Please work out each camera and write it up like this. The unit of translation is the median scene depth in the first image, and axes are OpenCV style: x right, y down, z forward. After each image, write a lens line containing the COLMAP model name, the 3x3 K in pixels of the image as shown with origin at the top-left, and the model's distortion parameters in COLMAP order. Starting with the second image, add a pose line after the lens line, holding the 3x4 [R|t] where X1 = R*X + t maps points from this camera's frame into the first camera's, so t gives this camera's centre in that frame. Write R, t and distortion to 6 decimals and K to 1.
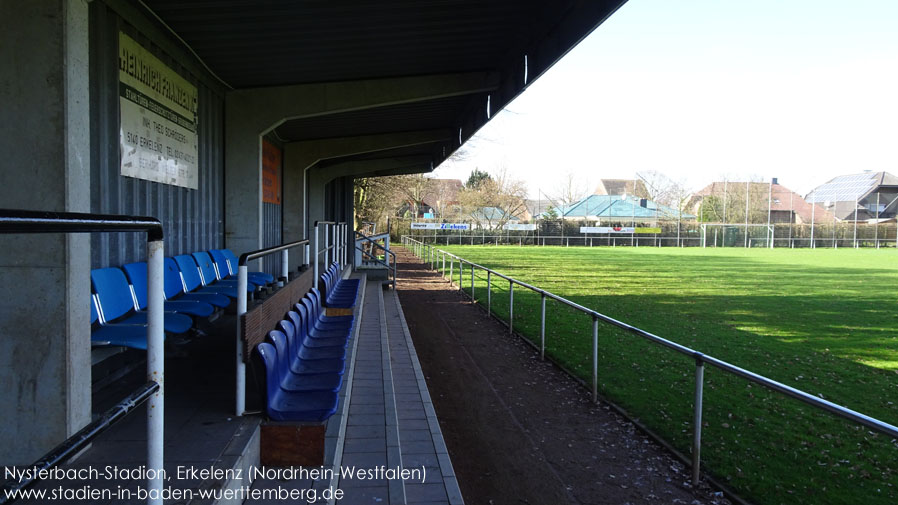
lens RADIAL K [[639.9, 0, 449.0], [0, 639.9, 252.5], [0, 0, 1]] dist [0.004409, 0.007201]
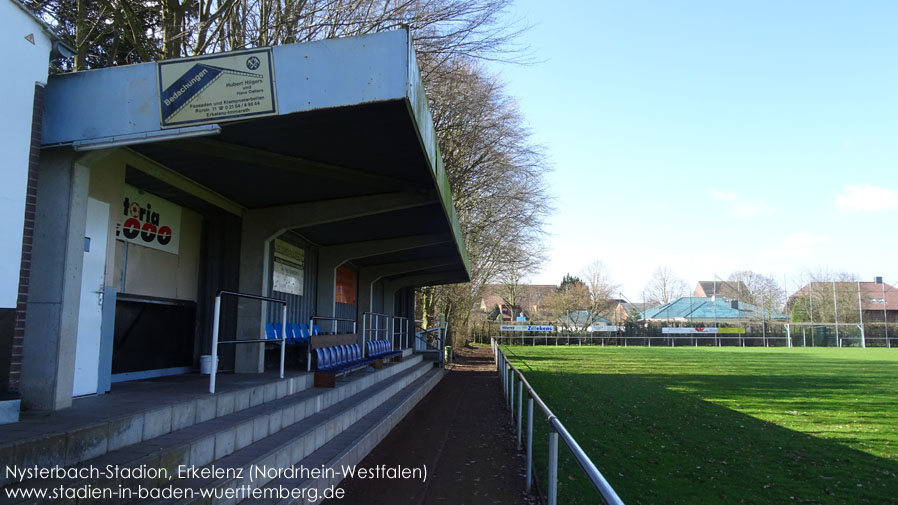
lens RADIAL K [[639.9, 0, 449.0], [0, 639.9, 252.5], [0, 0, 1]] dist [0.004409, 0.007201]
pose [[0.984646, -0.029334, -0.172078, 0.045206], [0.000634, 0.986374, -0.164520, 0.010933], [0.174559, 0.161885, 0.971248, -0.099727]]
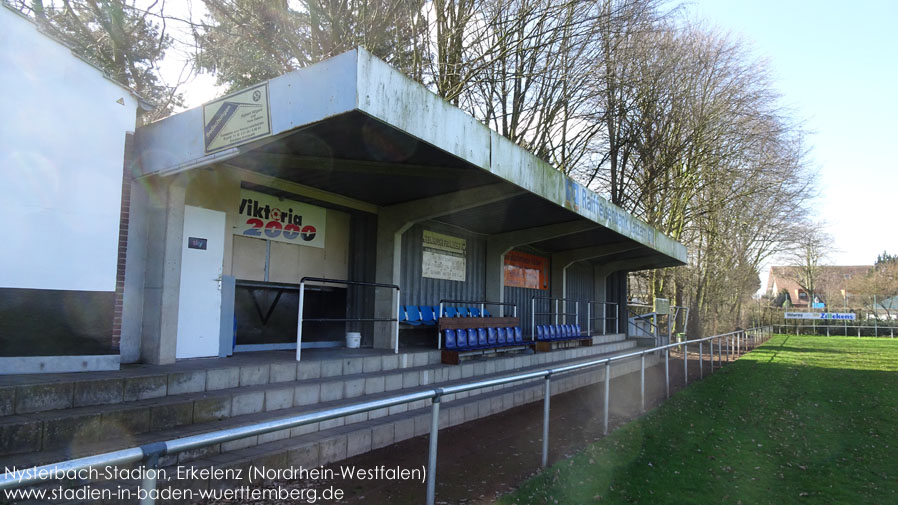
lens RADIAL K [[639.9, 0, 449.0], [0, 639.9, 252.5], [0, 0, 1]] dist [0.004409, 0.007201]
pose [[0.815647, -0.055532, -0.575879, 0.088143], [-0.029087, 0.990188, -0.136681, 0.011519], [0.577819, 0.128234, 0.806028, -0.090600]]
